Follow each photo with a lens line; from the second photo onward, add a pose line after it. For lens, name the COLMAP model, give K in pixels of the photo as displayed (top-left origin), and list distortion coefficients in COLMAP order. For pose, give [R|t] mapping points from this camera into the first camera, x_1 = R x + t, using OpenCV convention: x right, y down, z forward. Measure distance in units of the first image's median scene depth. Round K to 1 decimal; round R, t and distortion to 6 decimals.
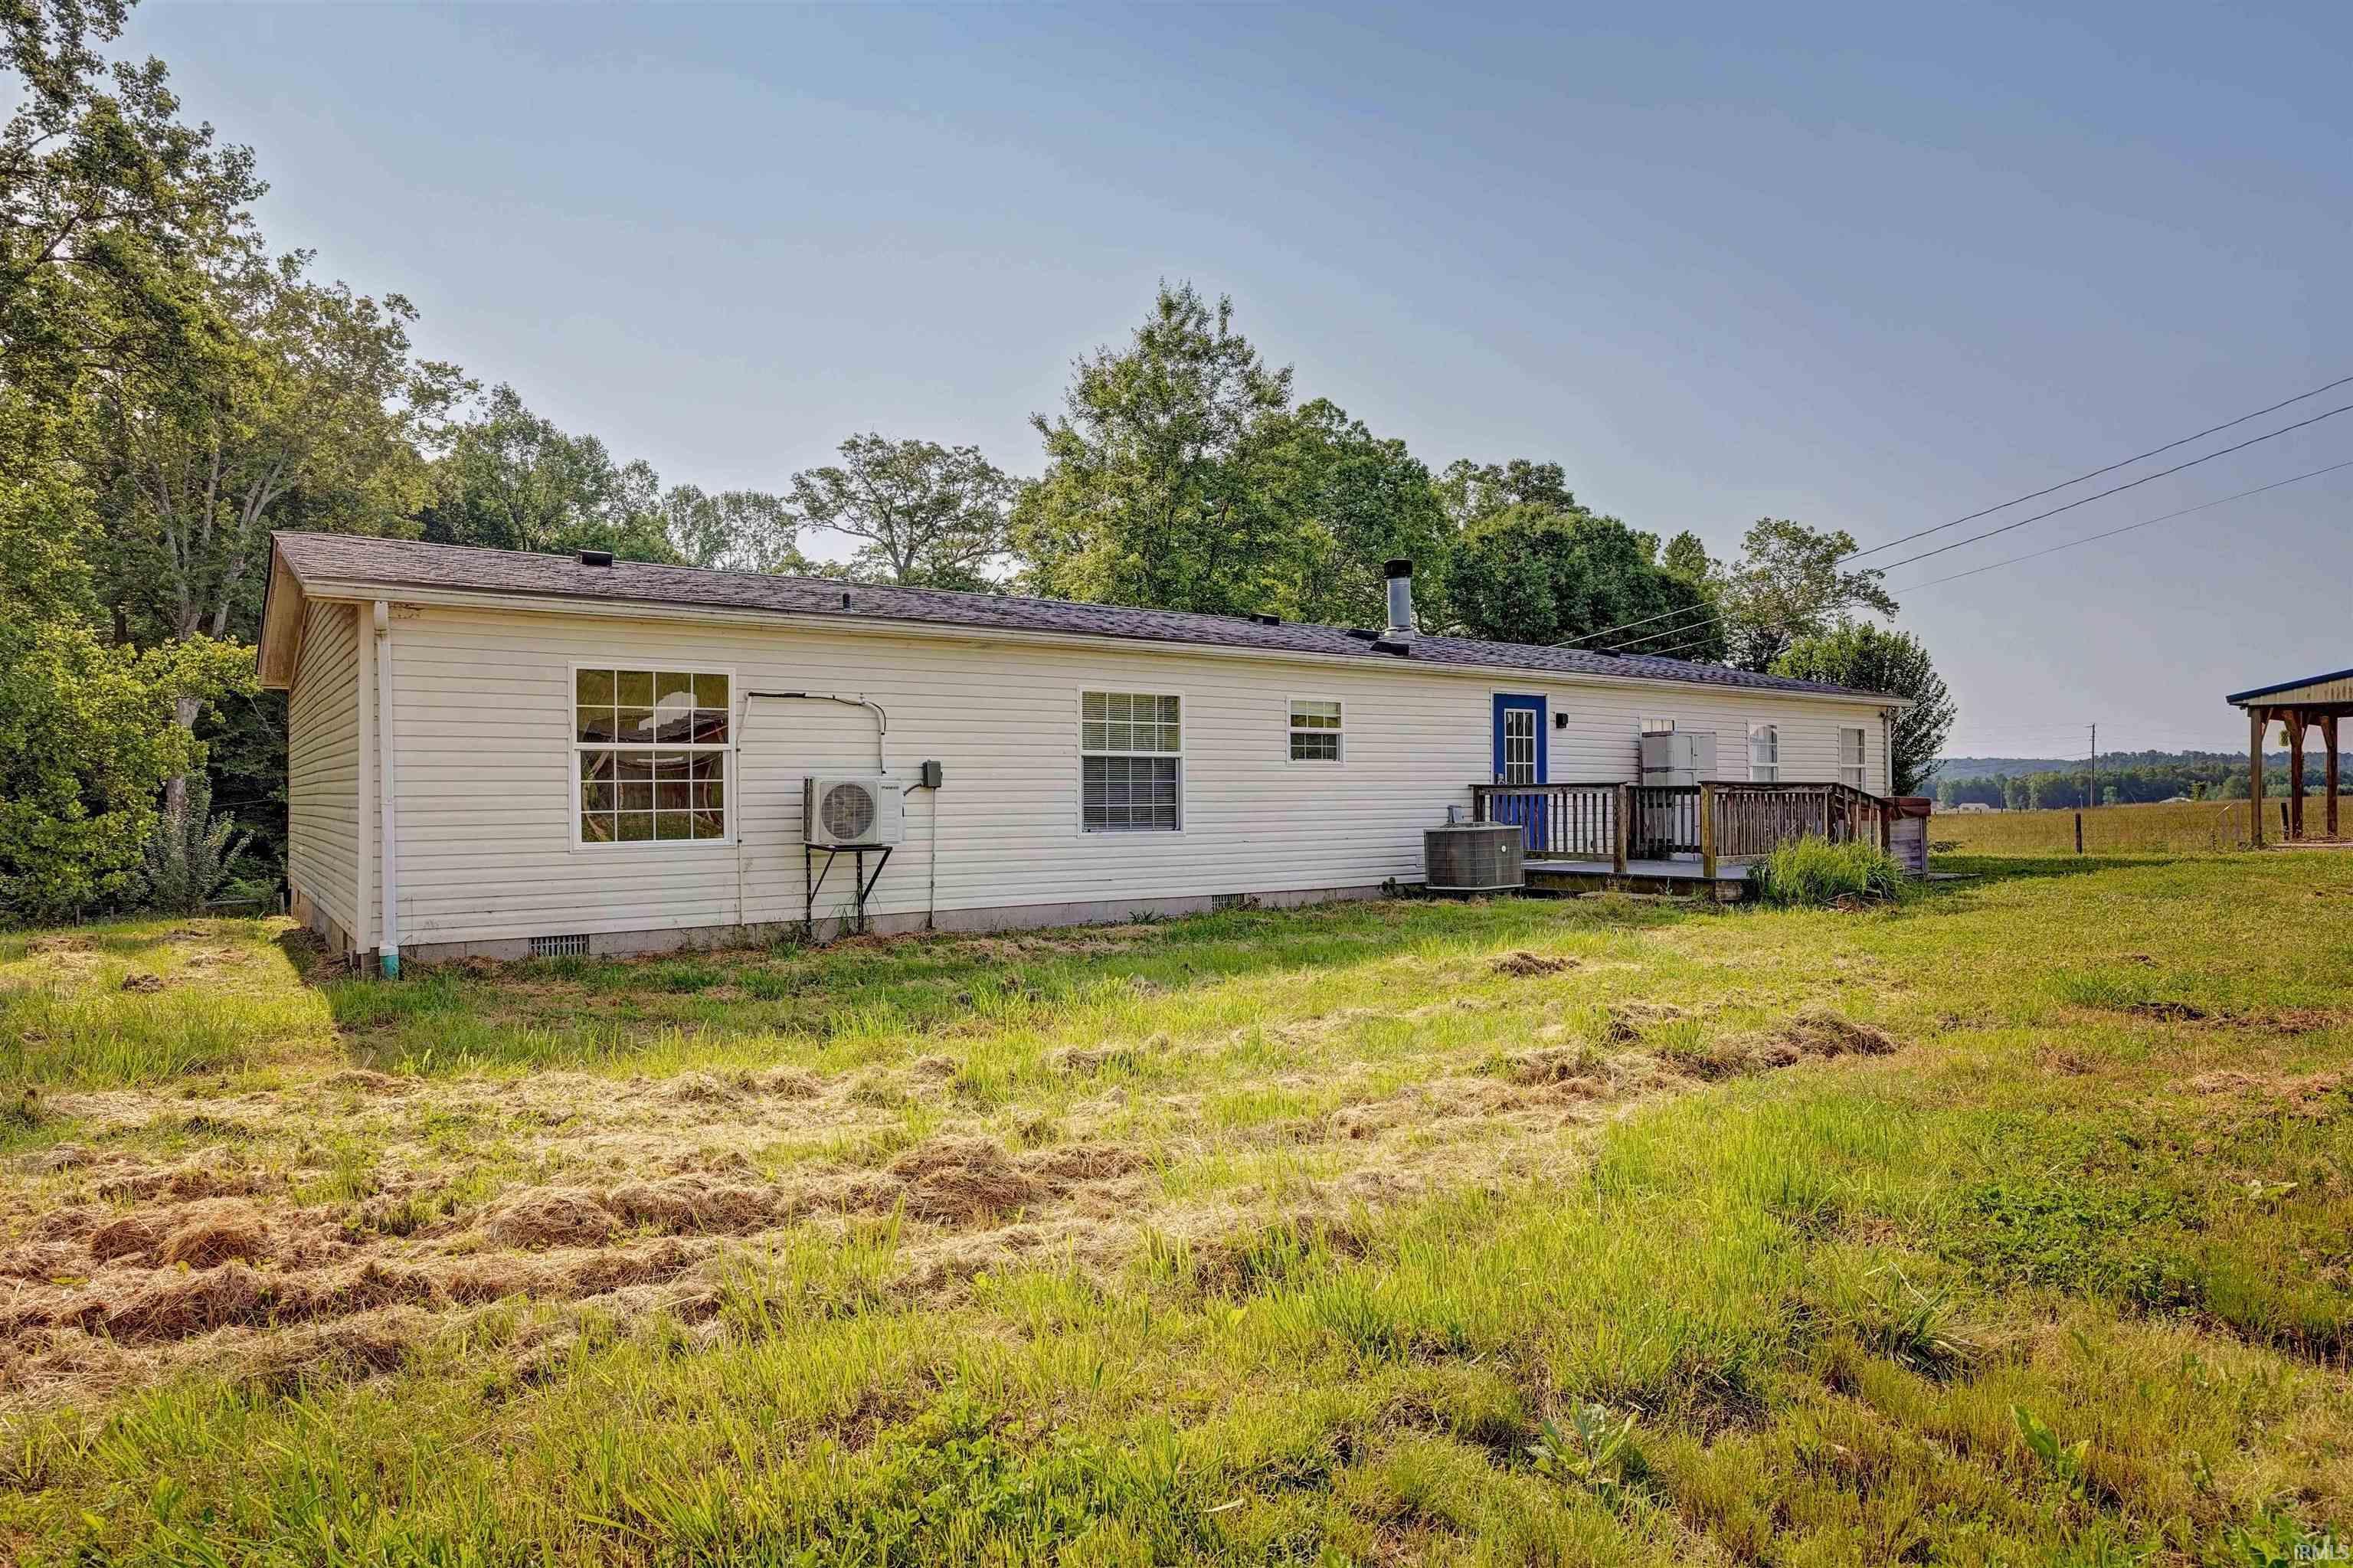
lens RADIAL K [[1354.7, 0, 1182.6], [0, 1354.7, 792.4], [0, 0, 1]] dist [-0.004032, -0.001263]
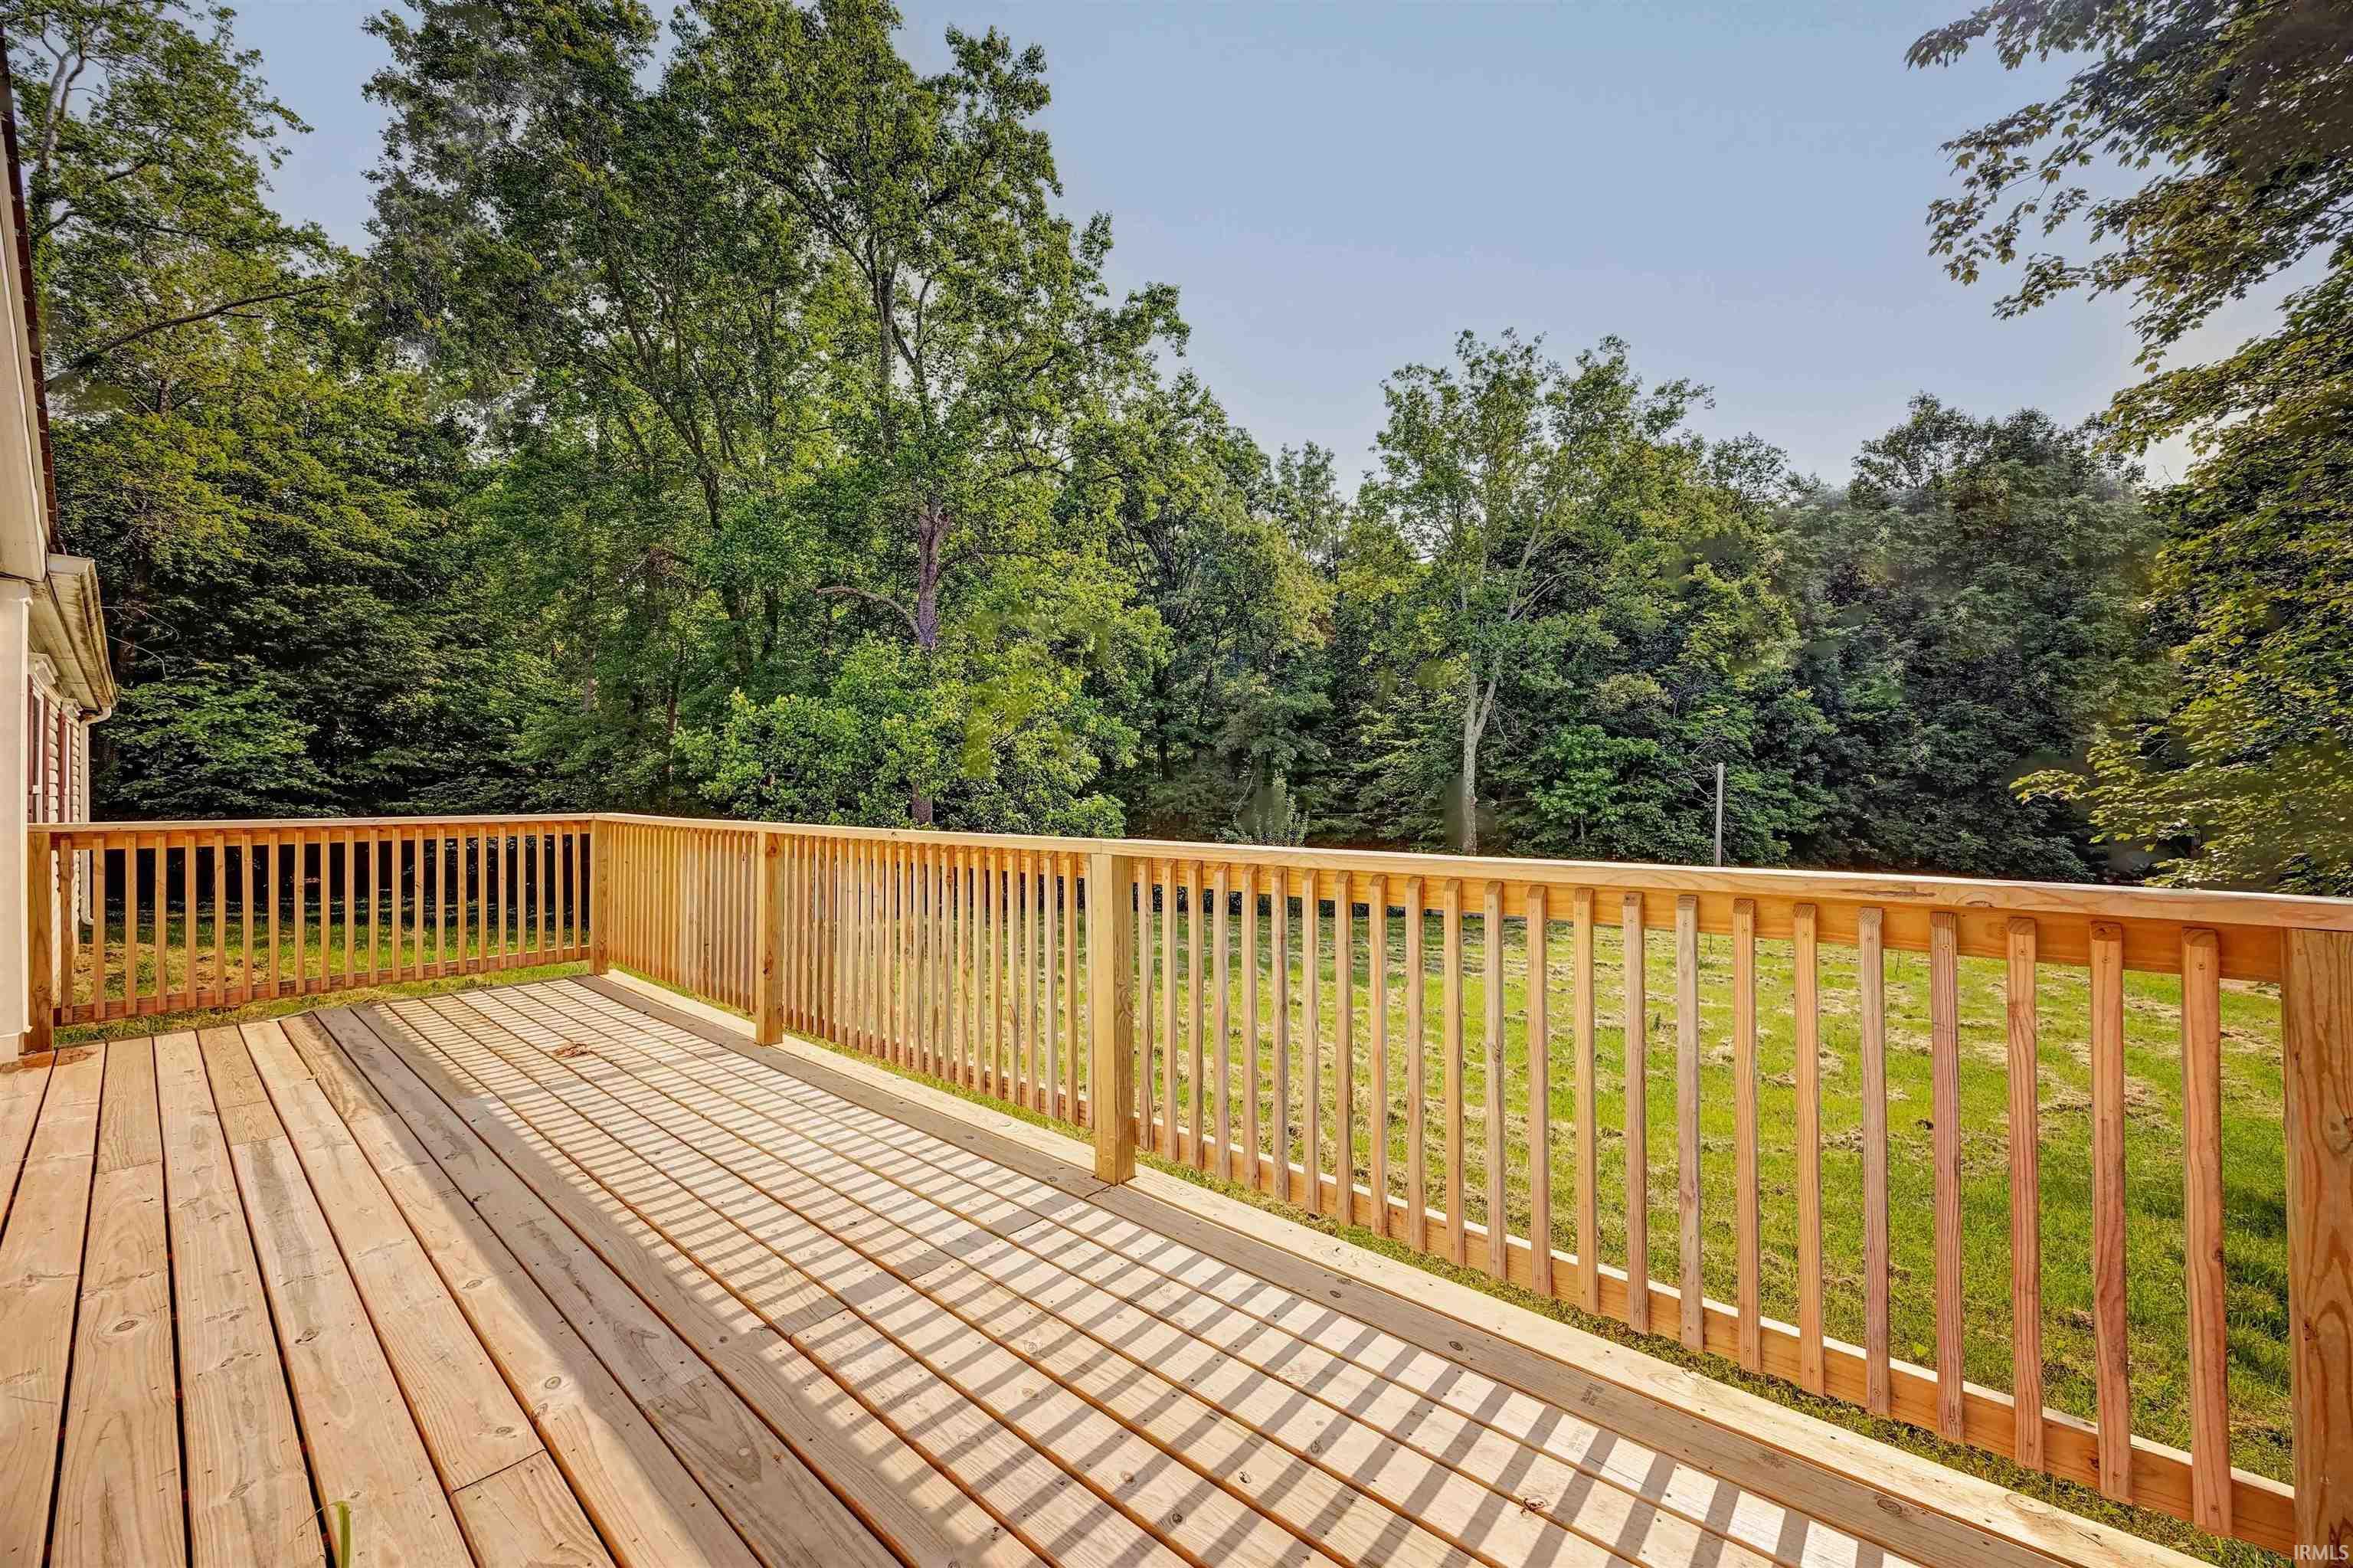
lens RADIAL K [[890.3, 0, 1184.8], [0, 890.3, 798.0], [0, 0, 1]] dist [-0.003104, -0.000312]
pose [[0.230810, 0.008711, -0.972960, 0.098106], [0.001733, 0.999955, 0.009364, -0.008101], [0.972997, -0.003848, 0.230785, 1.227628]]
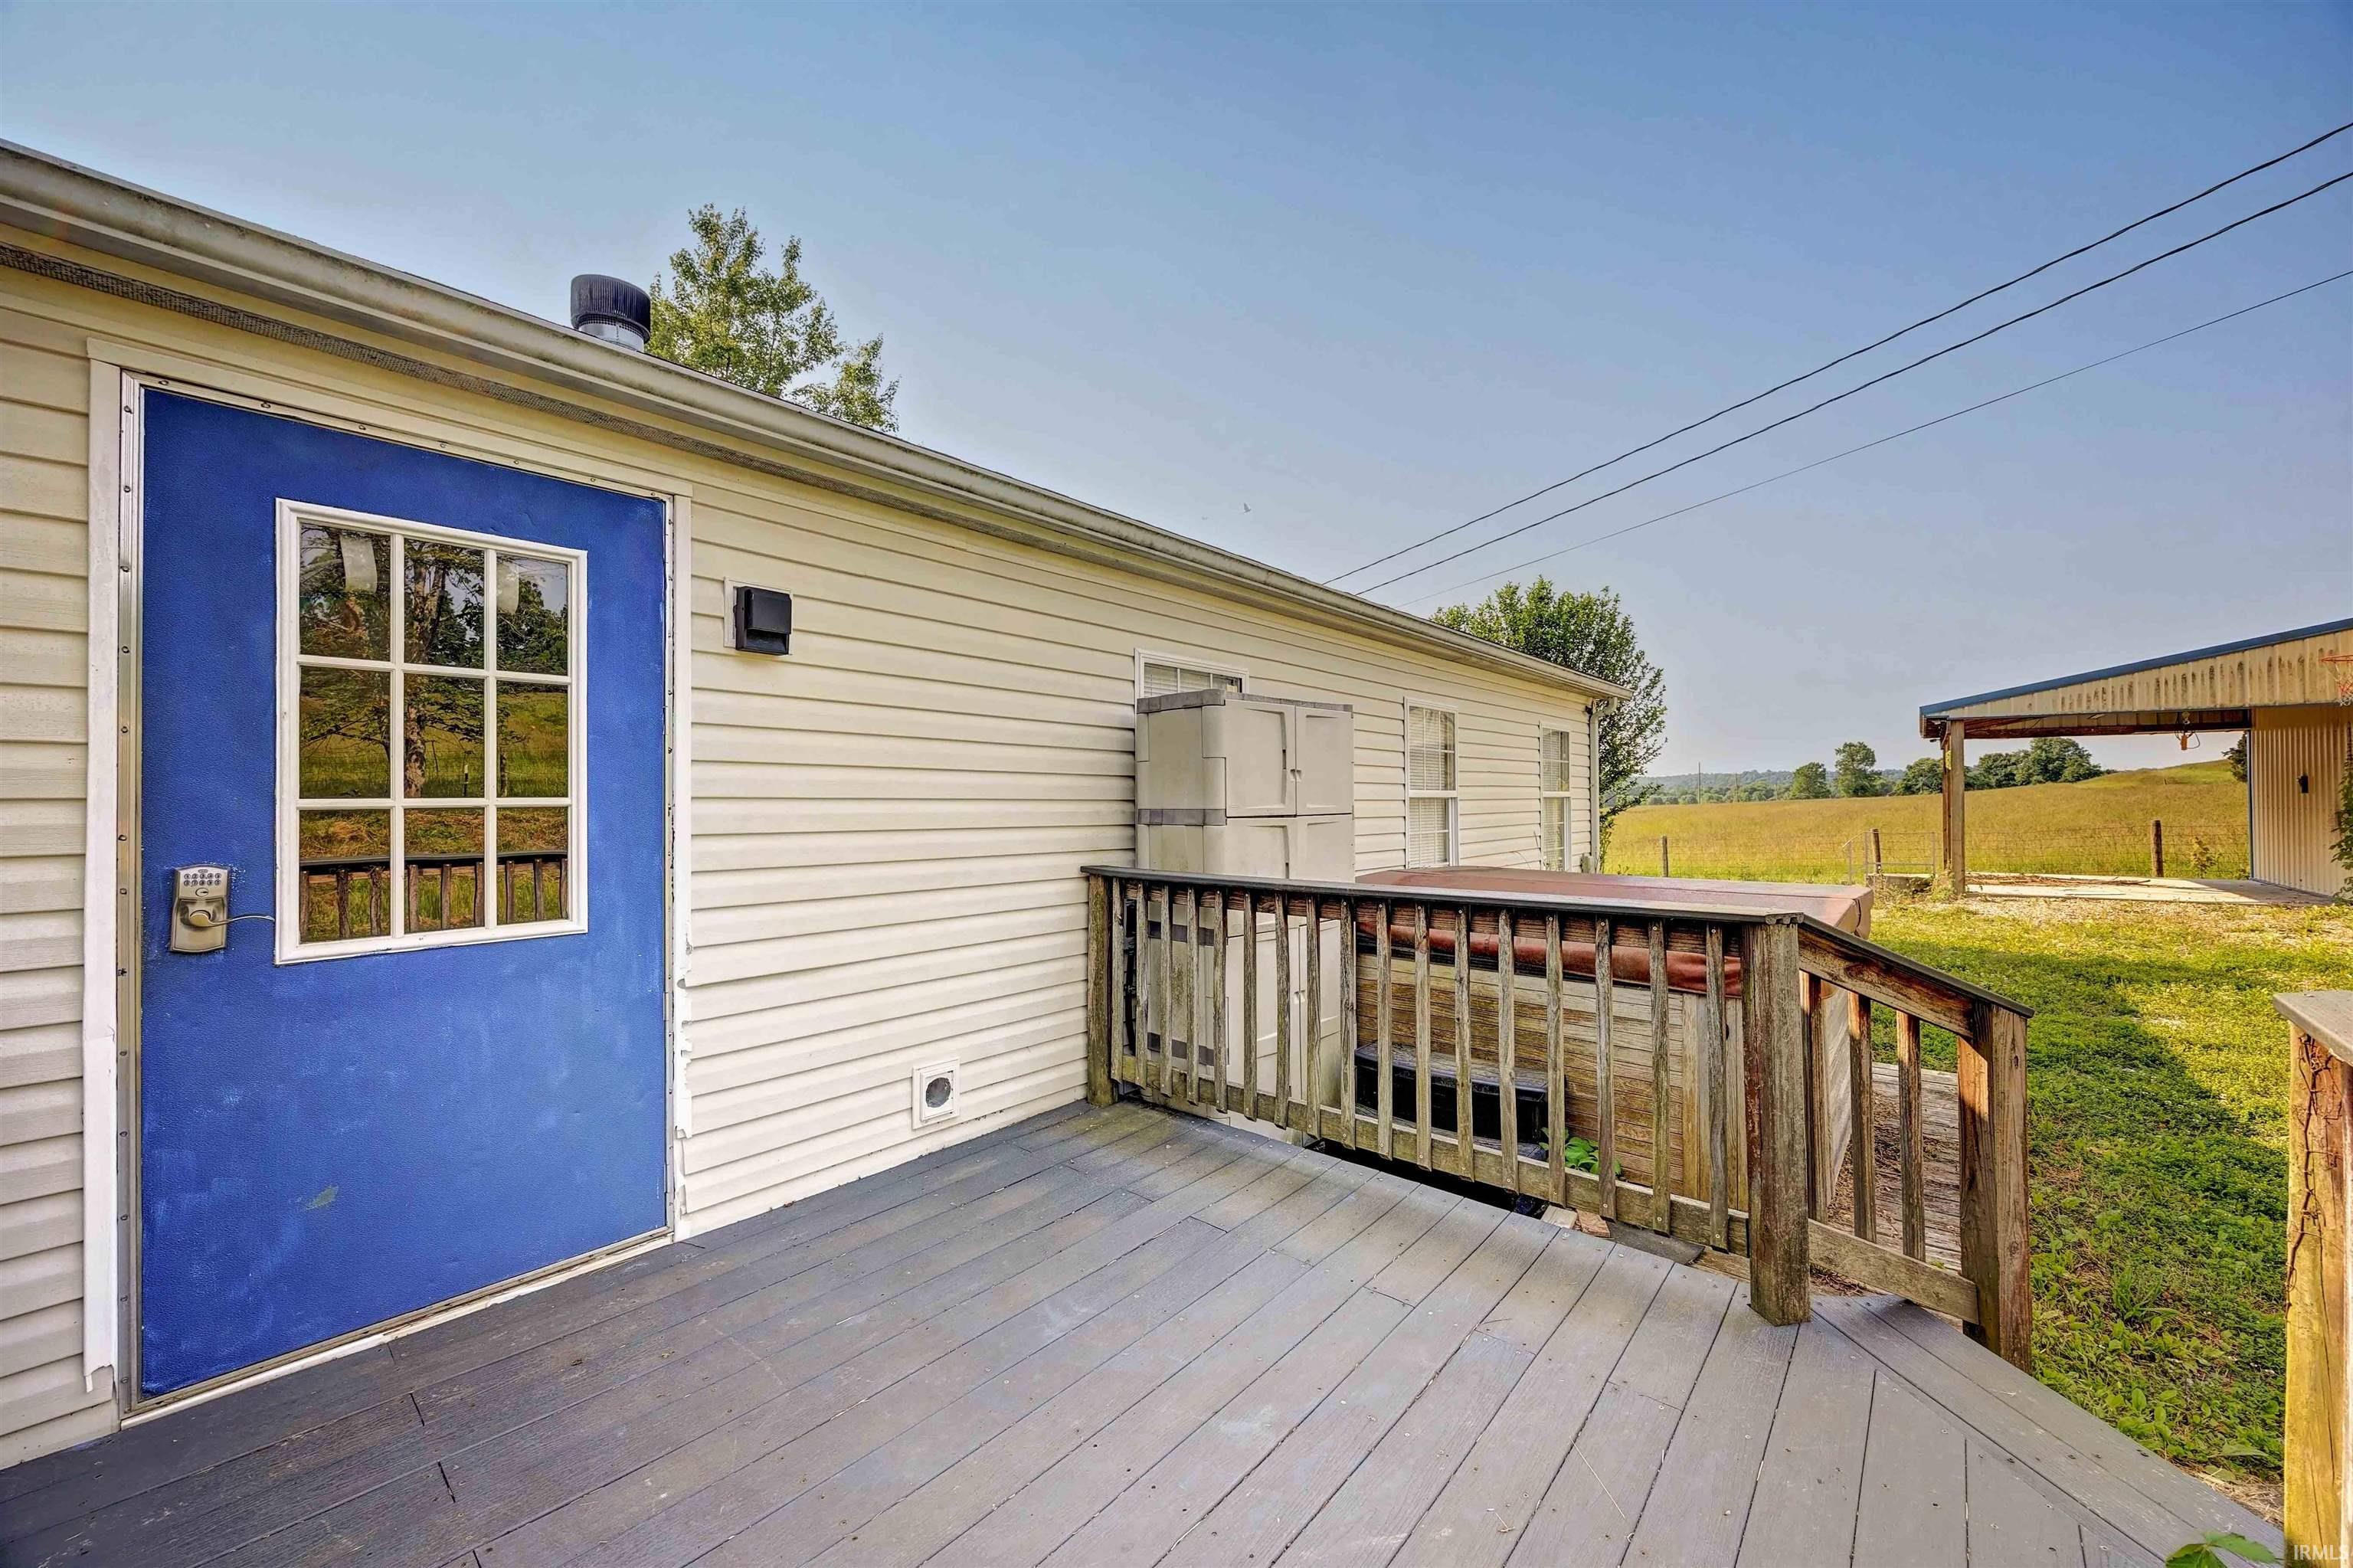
lens RADIAL K [[875.7, 0, 1176.5], [0, 875.7, 784.0], [0, 0, 1]] dist [-0.009478, -0.000090]
pose [[0.974745, 0.011922, 0.223002, 0.254921], [-0.010001, 0.999903, -0.009740, -0.018823], [-0.223097, 0.007264, 0.974769, 0.670368]]
